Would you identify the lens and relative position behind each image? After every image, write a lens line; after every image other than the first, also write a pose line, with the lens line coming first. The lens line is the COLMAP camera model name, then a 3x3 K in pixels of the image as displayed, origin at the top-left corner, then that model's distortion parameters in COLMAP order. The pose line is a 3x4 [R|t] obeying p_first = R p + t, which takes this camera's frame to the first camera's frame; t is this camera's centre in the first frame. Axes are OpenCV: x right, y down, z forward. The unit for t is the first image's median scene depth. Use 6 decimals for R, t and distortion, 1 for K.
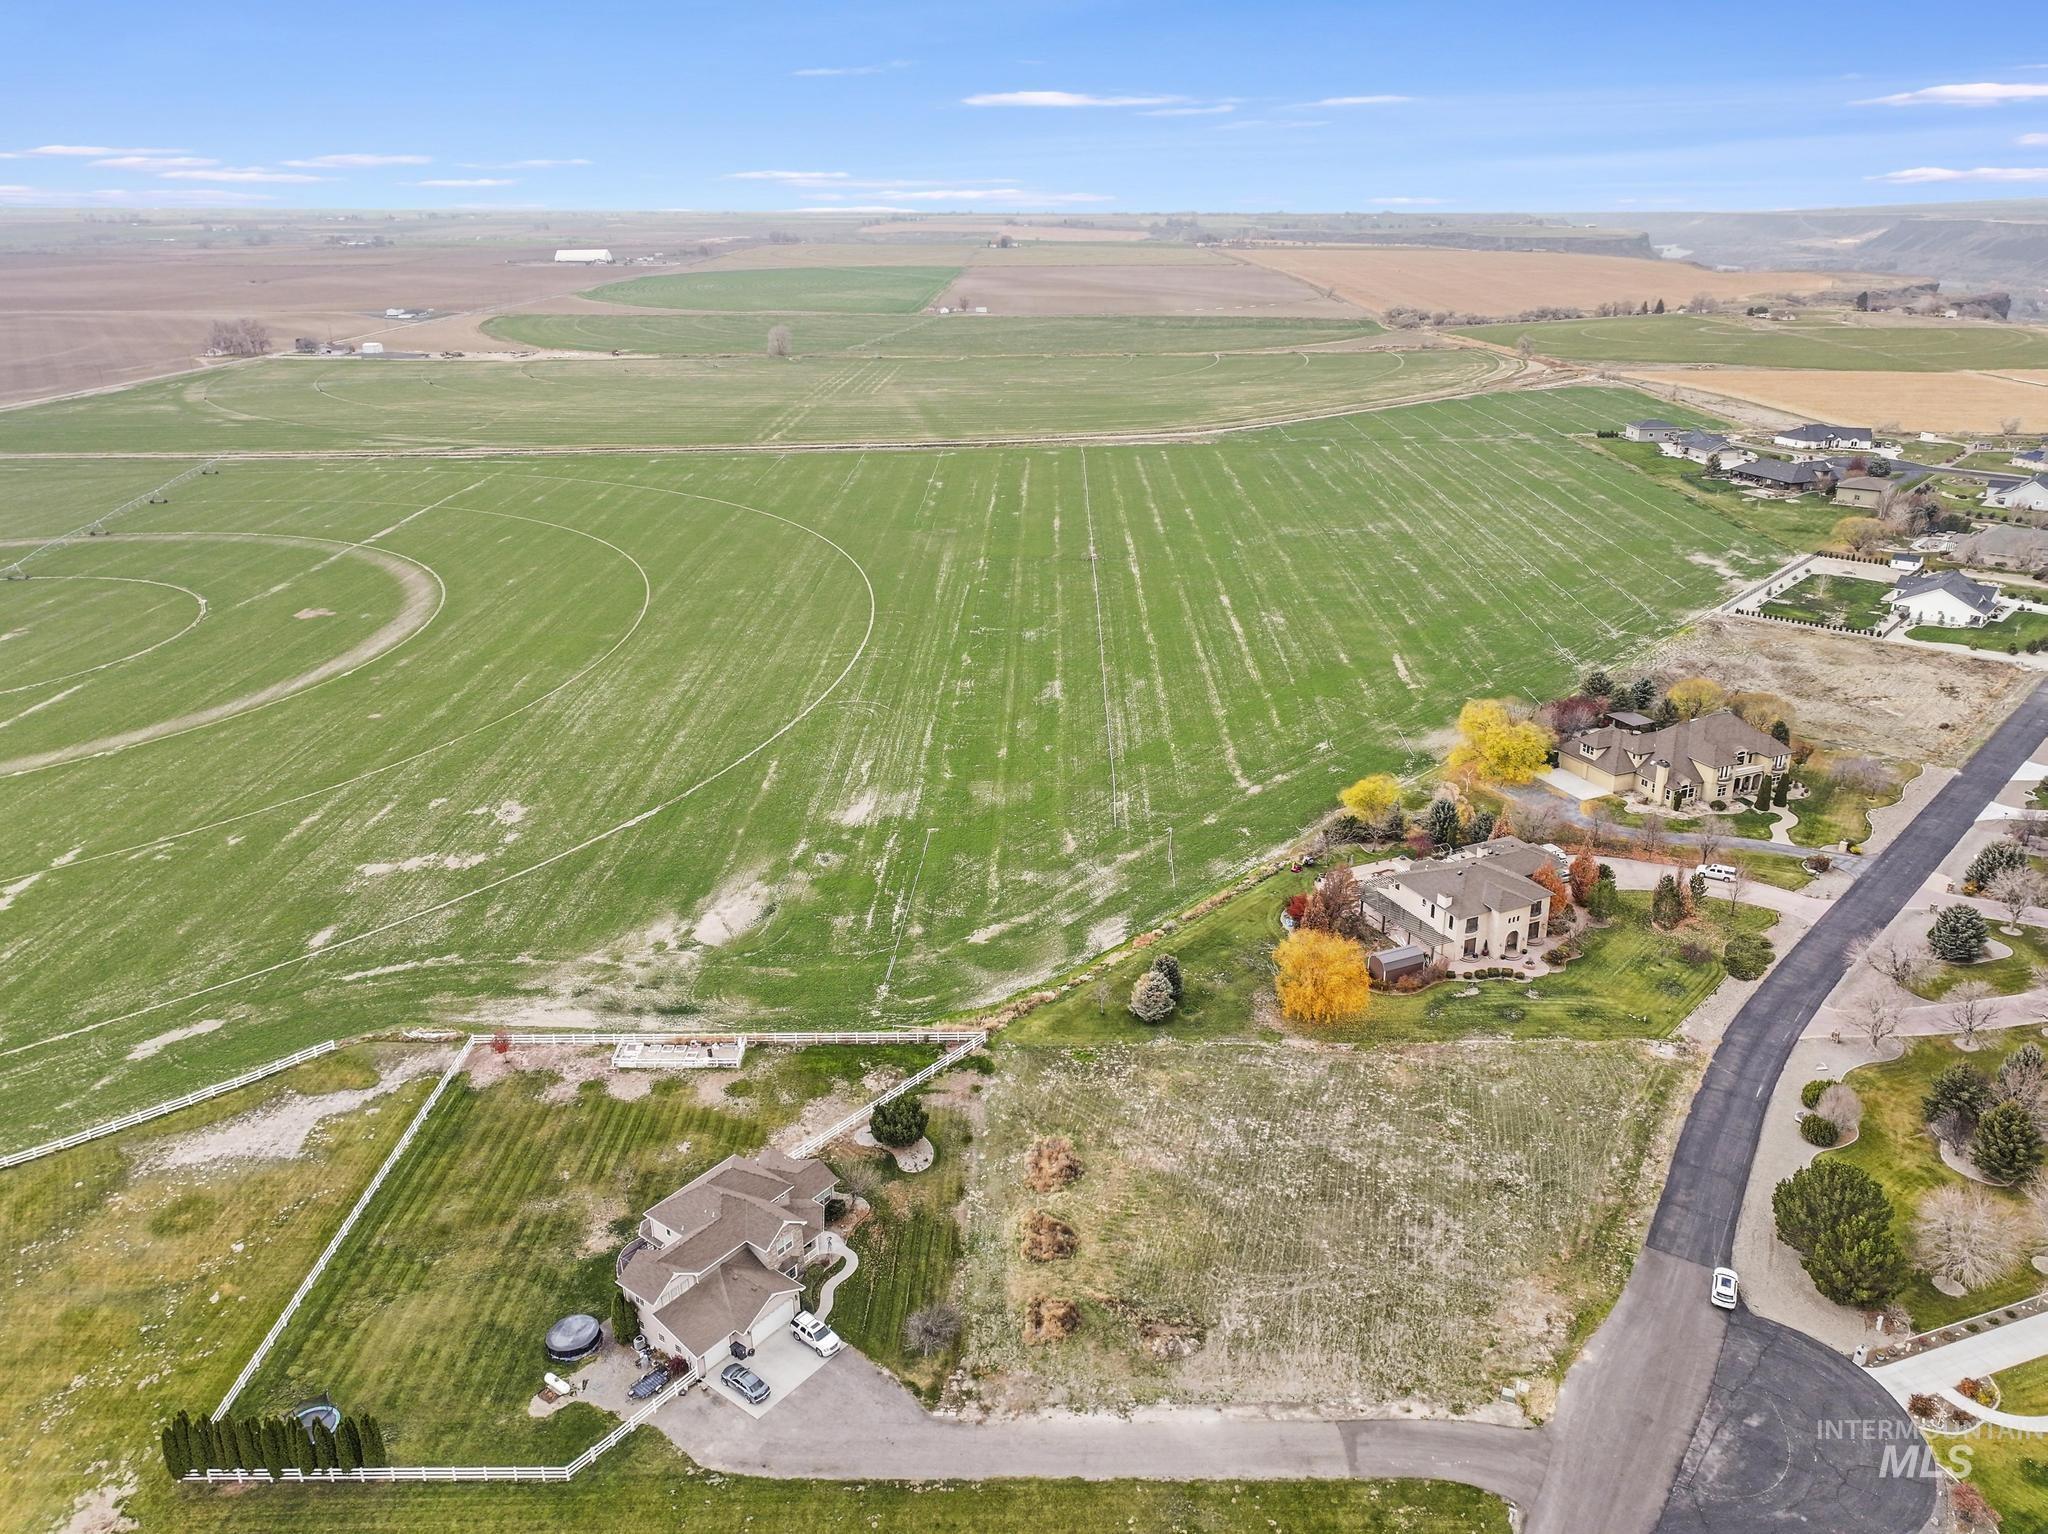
lens RADIAL K [[1453.4, 0, 1019.3], [0, 1453.4, 798.1], [0, 0, 1]] dist [0.004927, 0.011610]
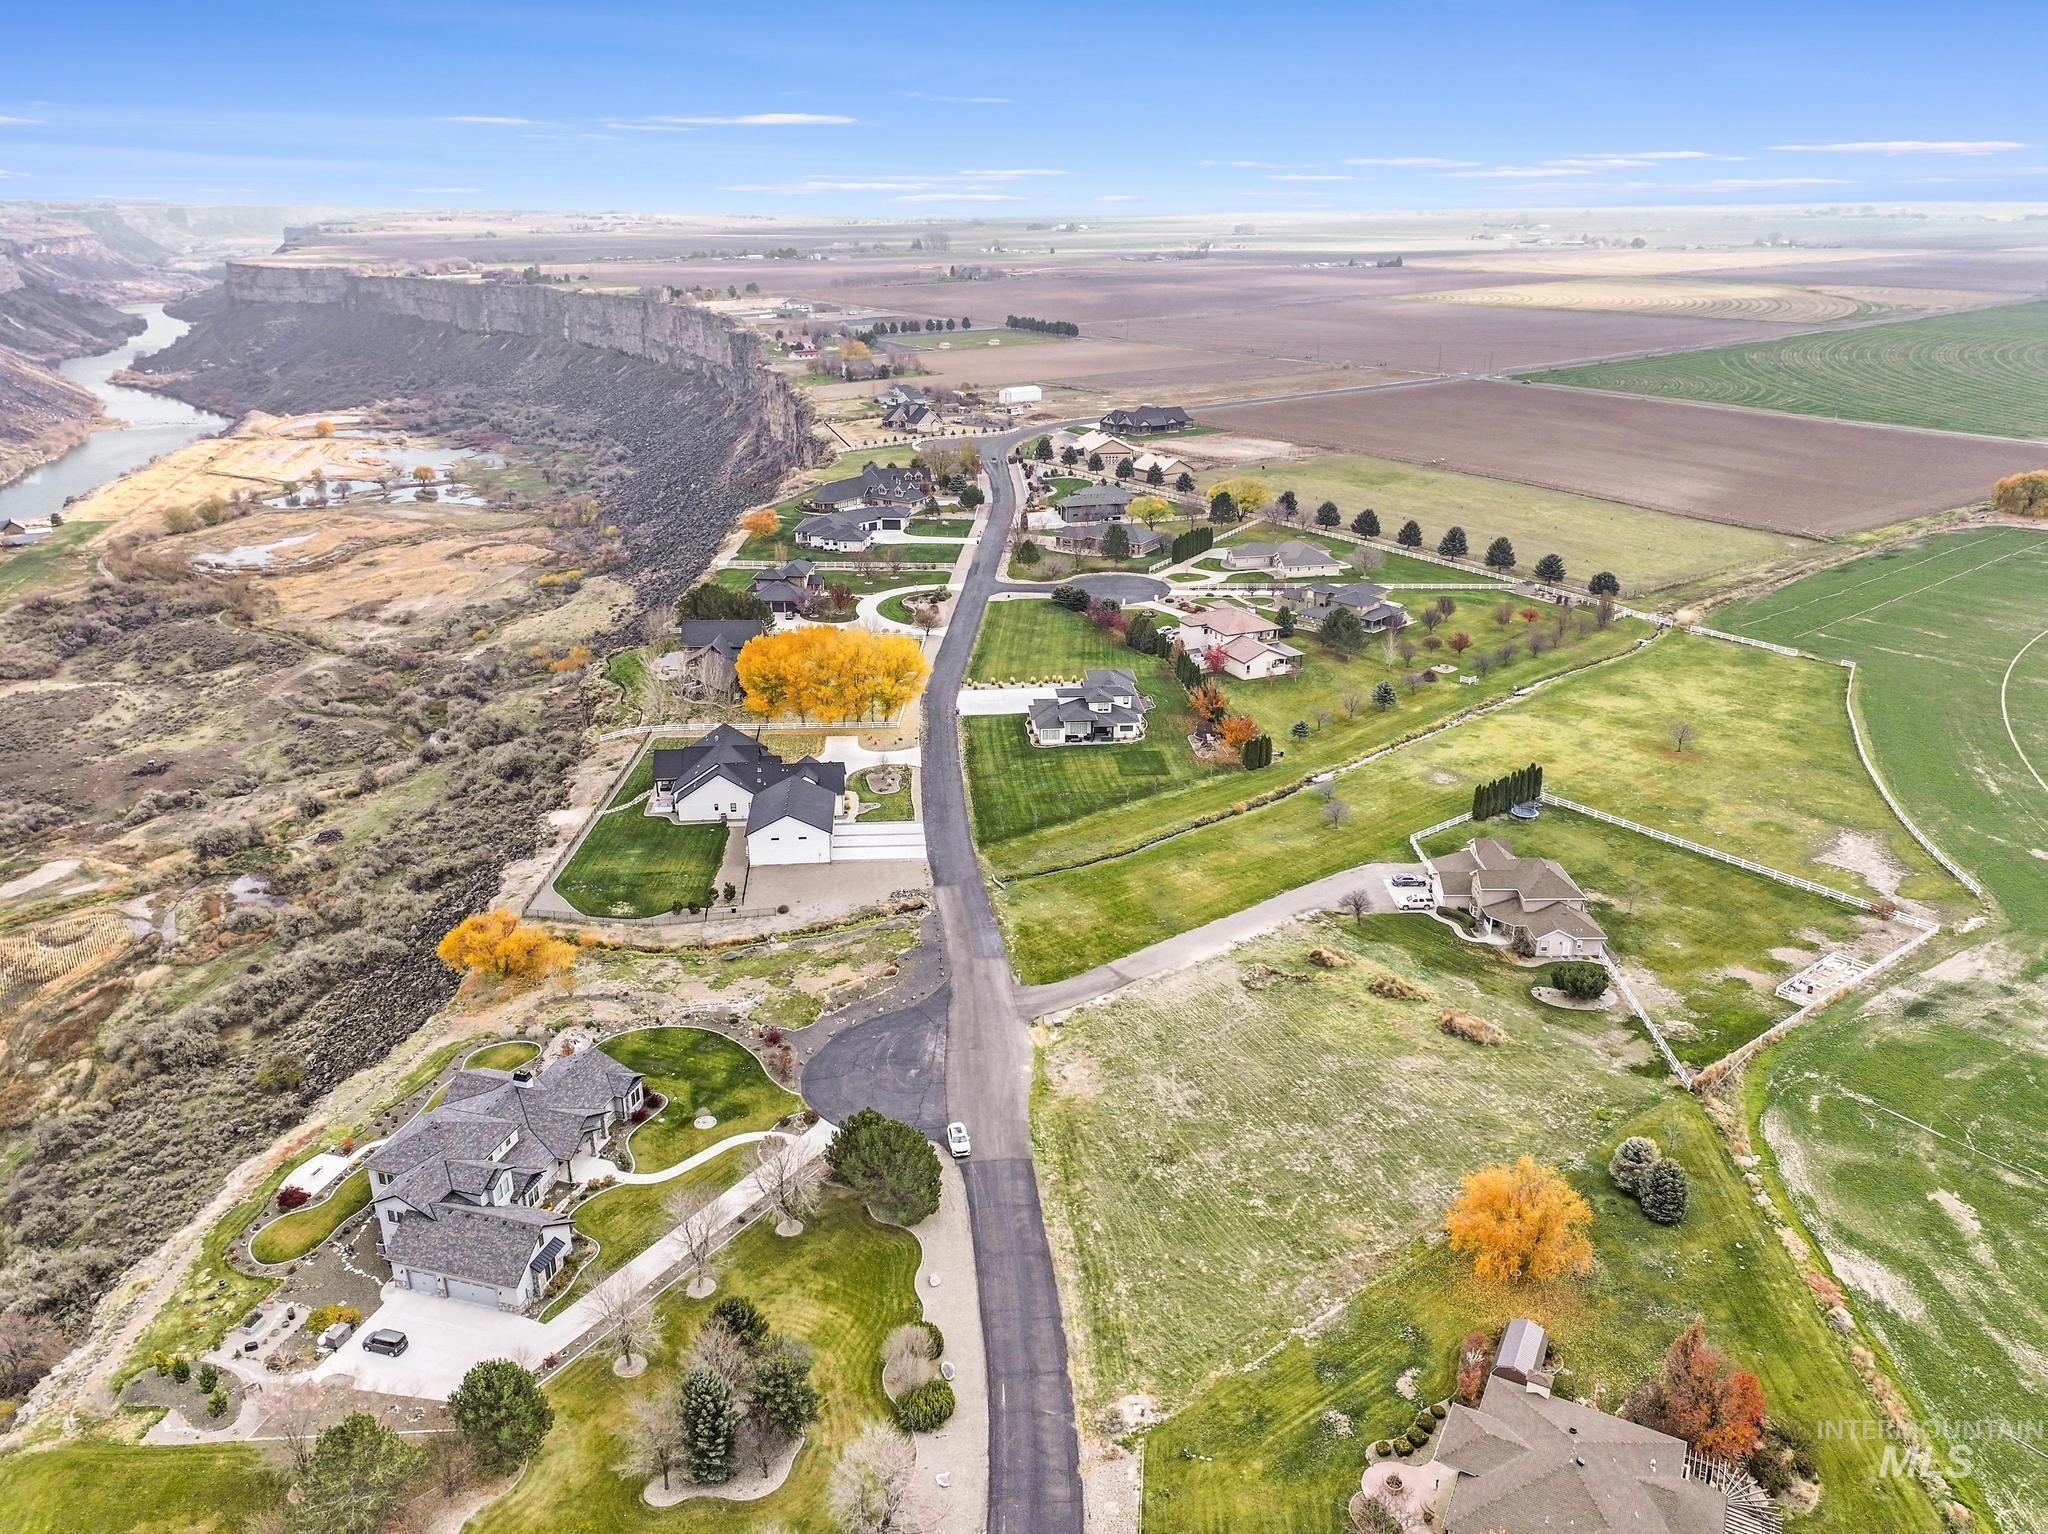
lens RADIAL K [[1438.2, 0, 1029.7], [0, 1438.2, 787.3], [0, 0, 1]] dist [0.004243, 0.010295]
pose [[-0.784515, 0.249675, -0.567625, 0.758190], [-0.223014, 0.740520, 0.633952, -0.452037], [0.578620, 0.623933, -0.525268, 1.085711]]
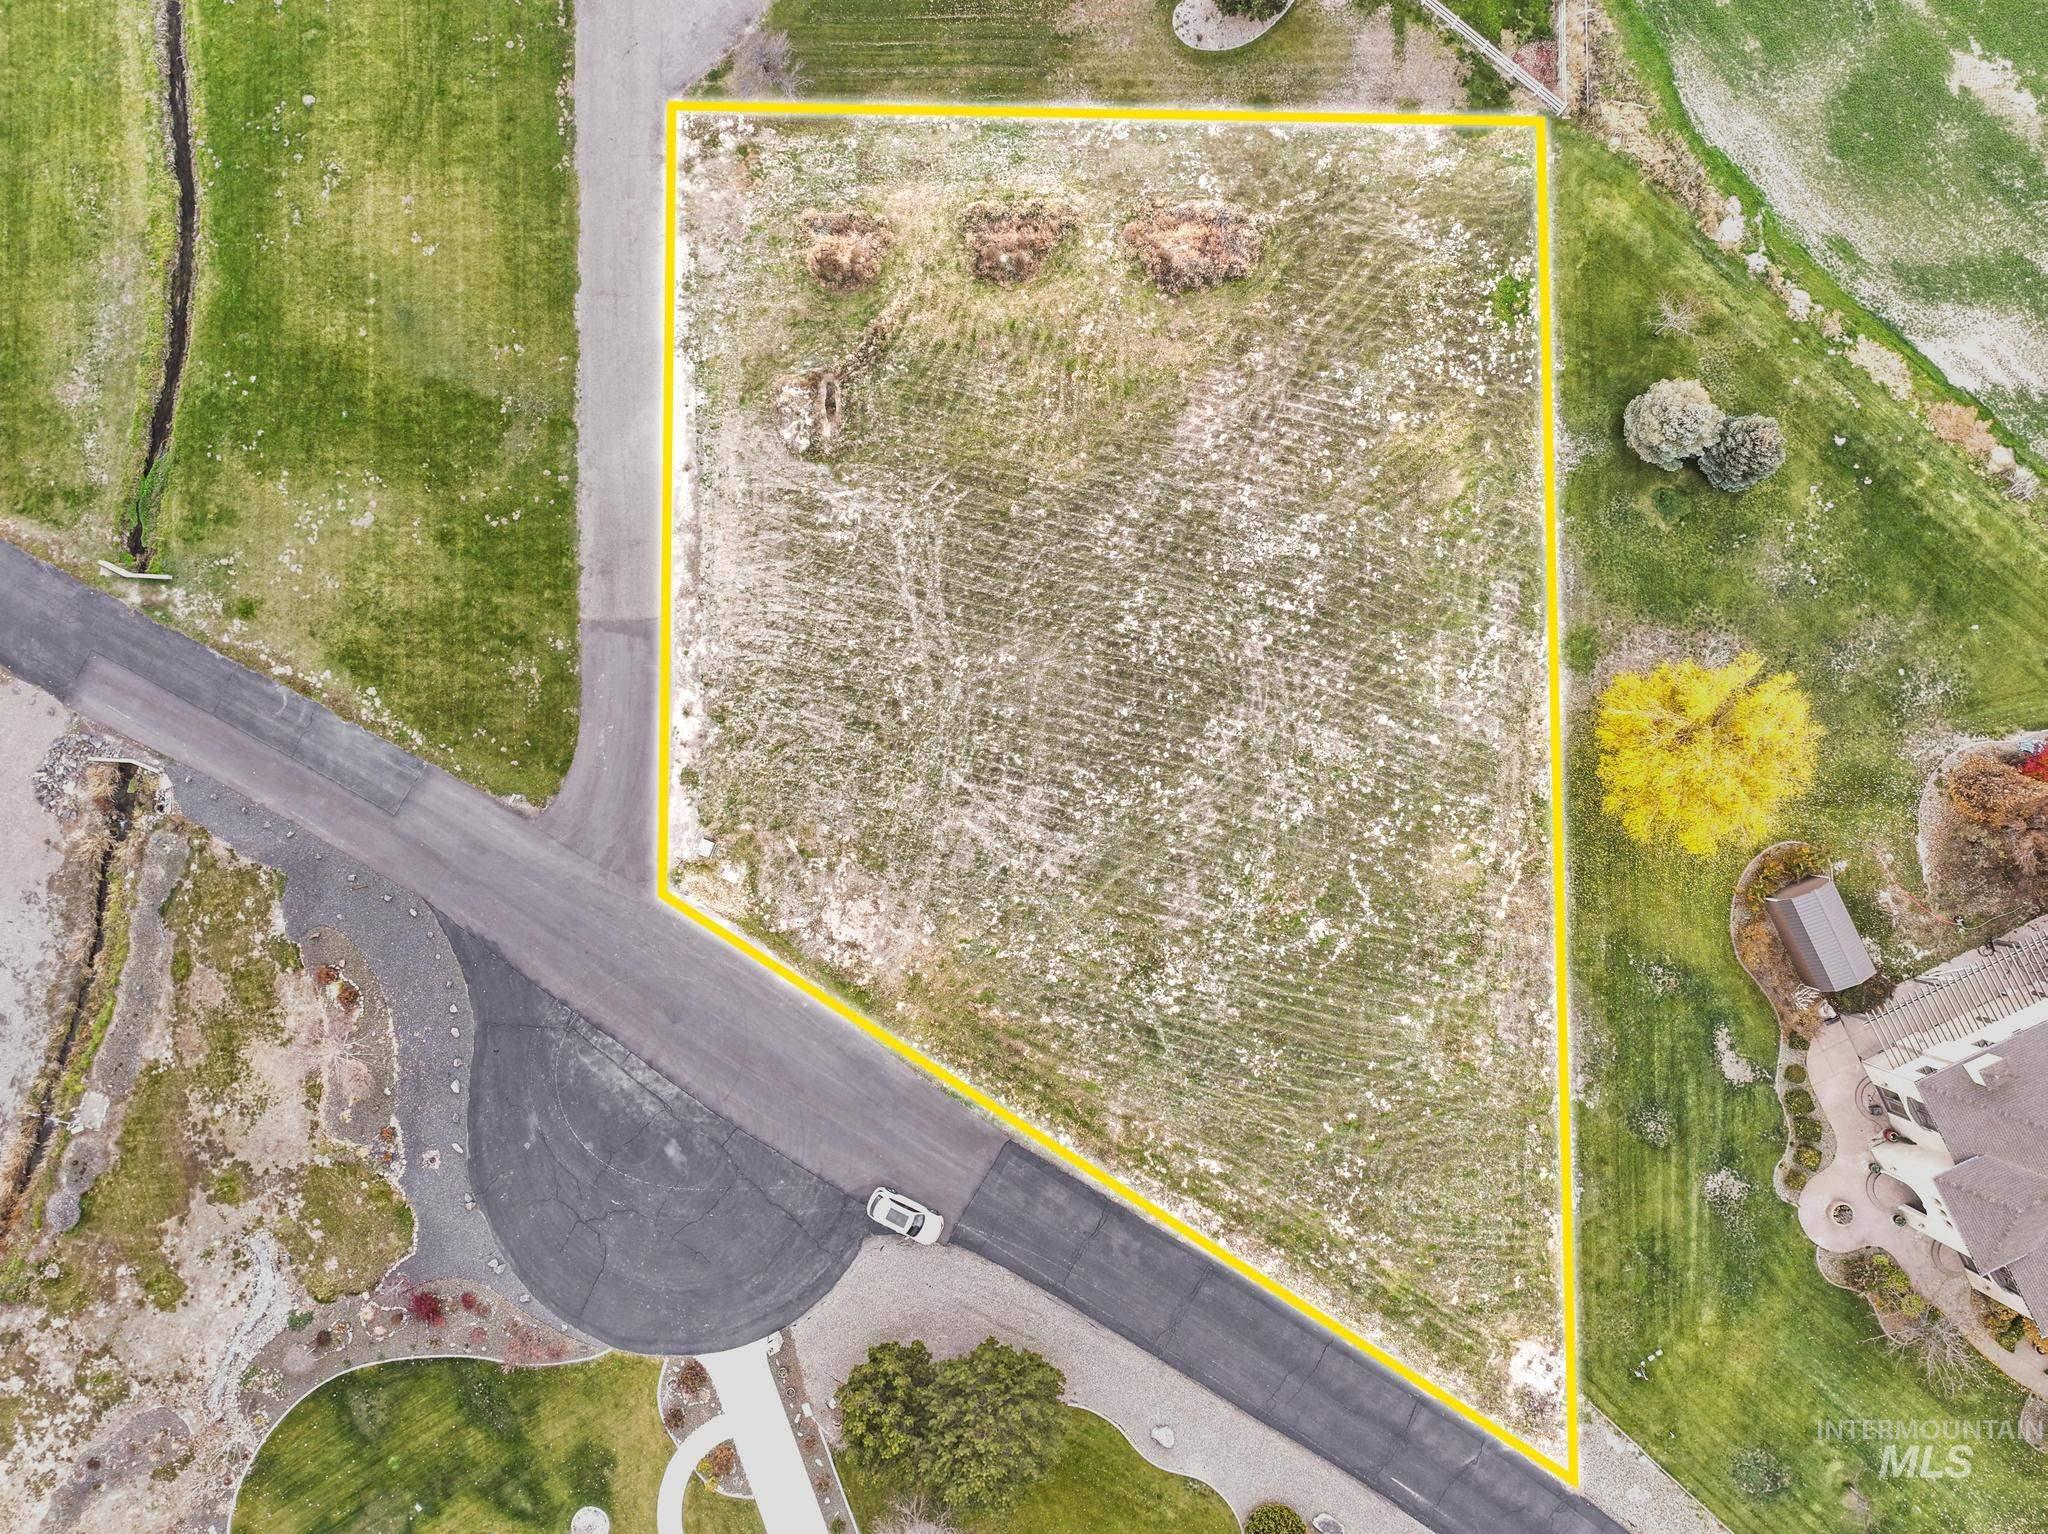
lens RADIAL K [[1457.4, 0, 1024.0], [0, 1457.4, 767.0], [0, 0, 1]] dist [-0.000336, 0.018674]
pose [[0.025931, 0.999642, -0.006544, 0.207373], [-0.374050, 0.015773, 0.927275, -0.243080], [0.927046, -0.021597, 0.374325, 0.595231]]
